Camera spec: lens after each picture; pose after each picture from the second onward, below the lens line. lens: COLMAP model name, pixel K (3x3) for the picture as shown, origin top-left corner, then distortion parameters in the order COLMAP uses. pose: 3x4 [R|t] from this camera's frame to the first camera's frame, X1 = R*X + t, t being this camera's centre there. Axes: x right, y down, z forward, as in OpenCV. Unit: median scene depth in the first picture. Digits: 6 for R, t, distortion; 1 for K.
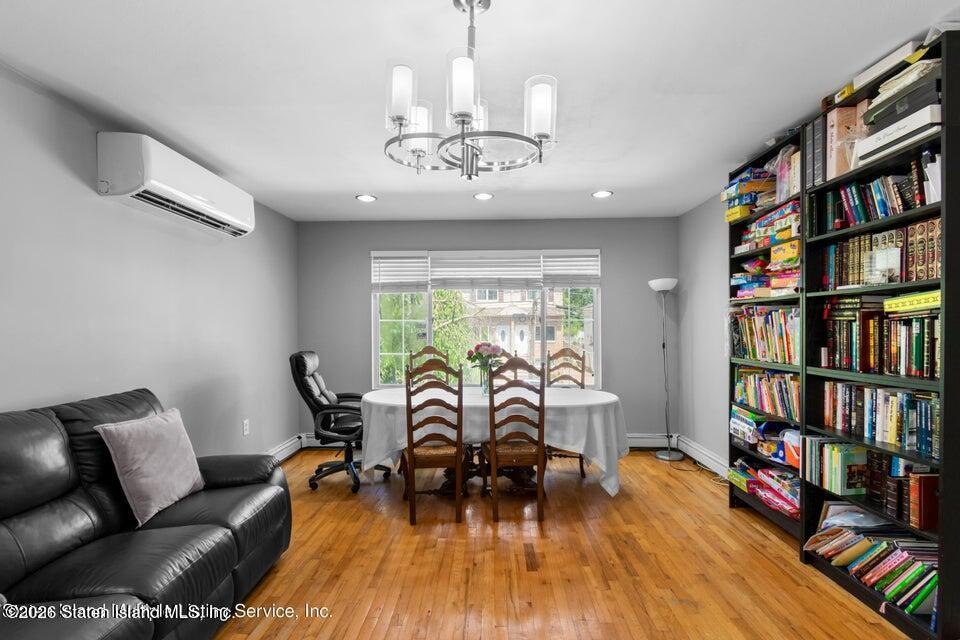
lens RADIAL K [[467.7, 0, 480.0], [0, 467.7, 320.0], [0, 0, 1]] dist [-0.002097, -0.001294]
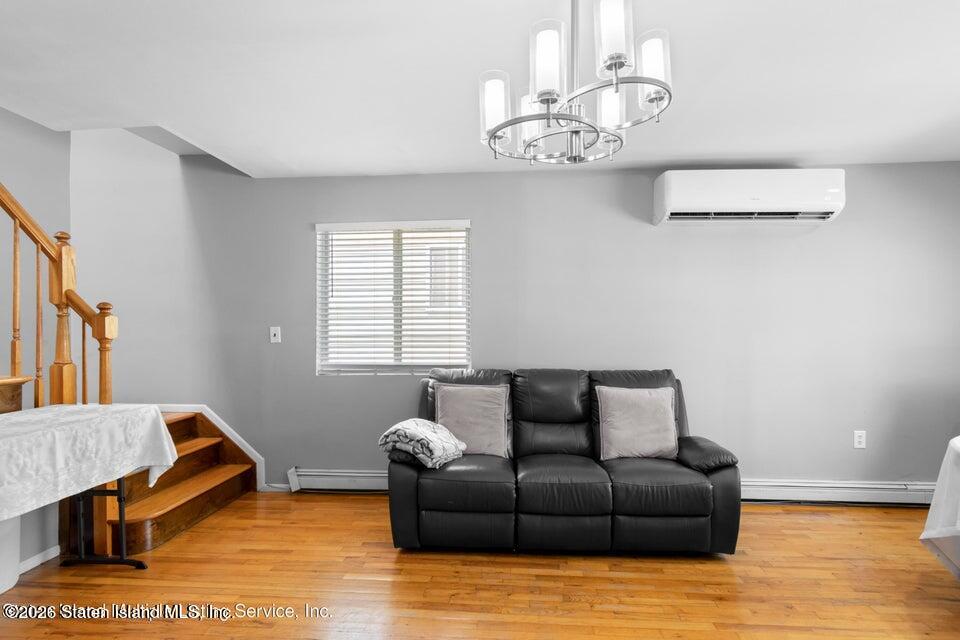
lens RADIAL K [[467.7, 0, 480.0], [0, 467.7, 320.0], [0, 0, 1]] dist [-0.002097, -0.001294]
pose [[-0.035204, -0.005546, -0.999365, 0.471949], [0.018136, 0.999816, -0.006187, 0.007214], [0.999216, -0.018343, -0.035097, 0.435621]]
